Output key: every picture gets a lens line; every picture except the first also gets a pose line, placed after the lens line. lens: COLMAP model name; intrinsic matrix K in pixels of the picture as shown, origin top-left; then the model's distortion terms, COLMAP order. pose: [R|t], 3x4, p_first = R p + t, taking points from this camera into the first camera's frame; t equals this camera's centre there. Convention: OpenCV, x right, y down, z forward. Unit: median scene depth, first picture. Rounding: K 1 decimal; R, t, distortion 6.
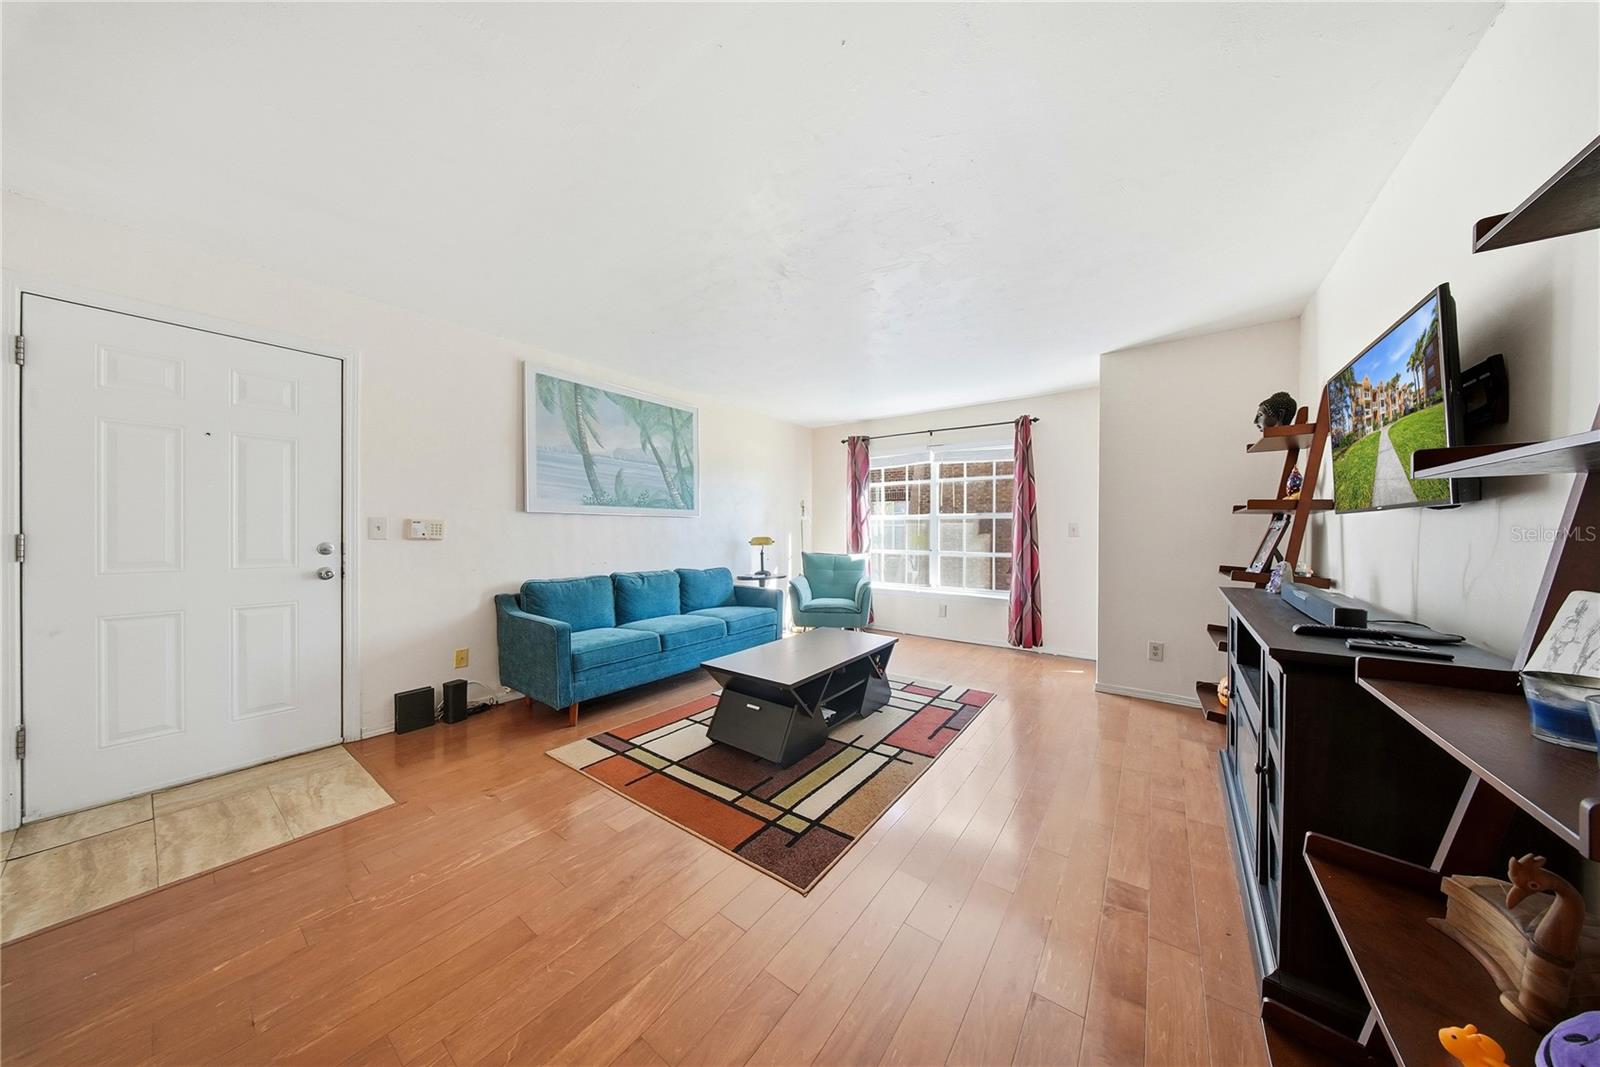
lens RADIAL K [[487.5, 0, 800.0], [0, 487.5, 533.5], [0, 0, 1]] dist [-0.000280, -0.000029]
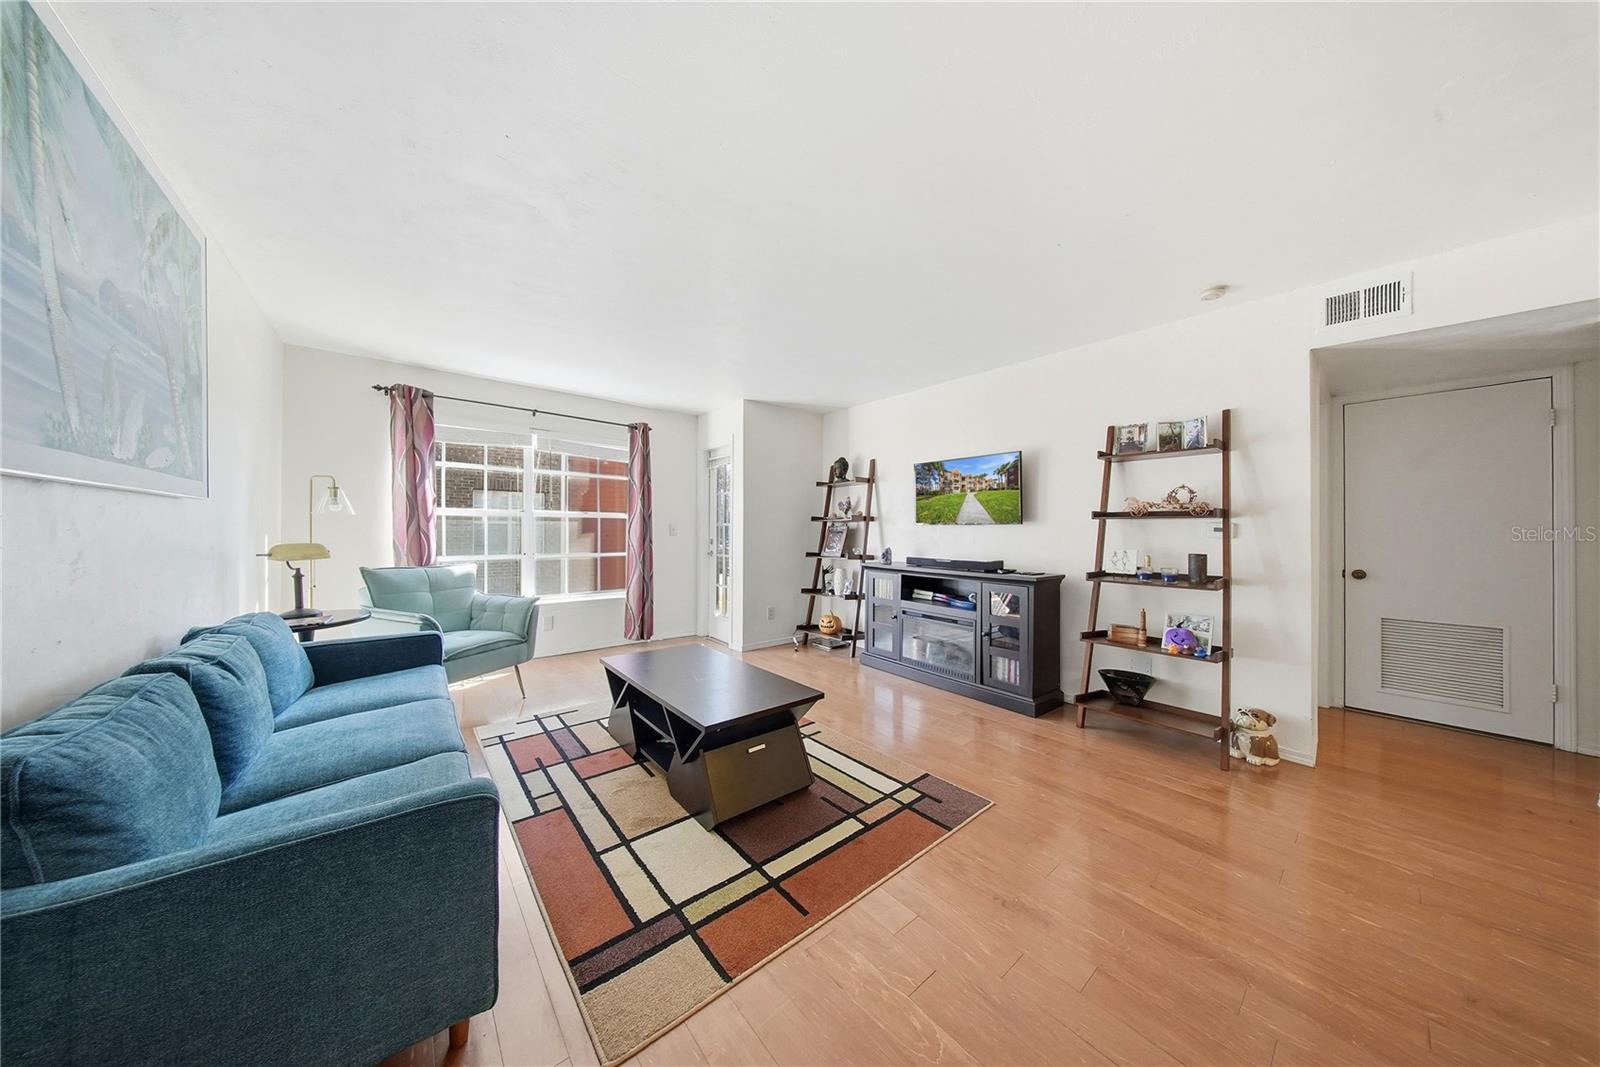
lens RADIAL K [[487.5, 0, 800.0], [0, 487.5, 533.5], [0, 0, 1]] dist [-0.000280, -0.000029]
pose [[0.240288, -0.007879, 0.970670, -0.538866], [0.001288, 0.999969, 0.007798, -0.007992], [-0.970701, -0.000623, 0.240291, 0.452003]]
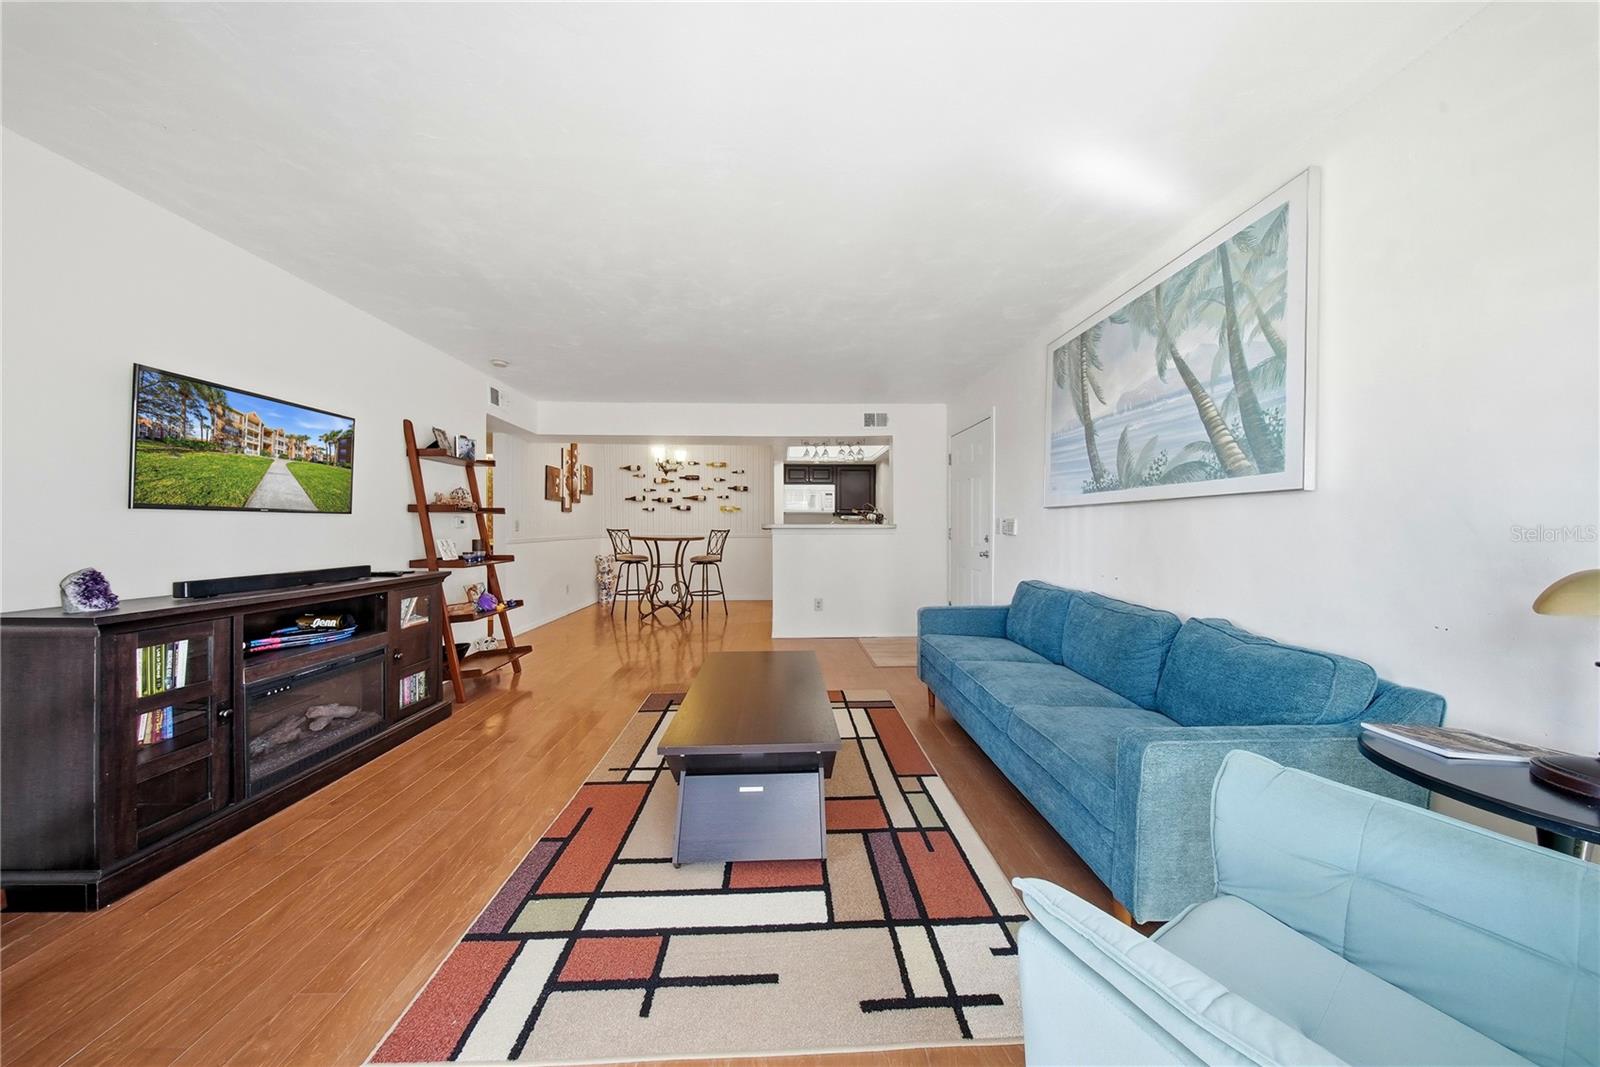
lens RADIAL K [[477.5, 0, 800.0], [0, 477.5, 533.5], [0, 0, 1]] dist [-0.008774, -0.000017]
pose [[-0.780220, 0.006223, -0.625474, 0.306568], [-0.006946, 0.999803, 0.018612, -0.007450], [0.625466, 0.018866, -0.780023, 1.153797]]
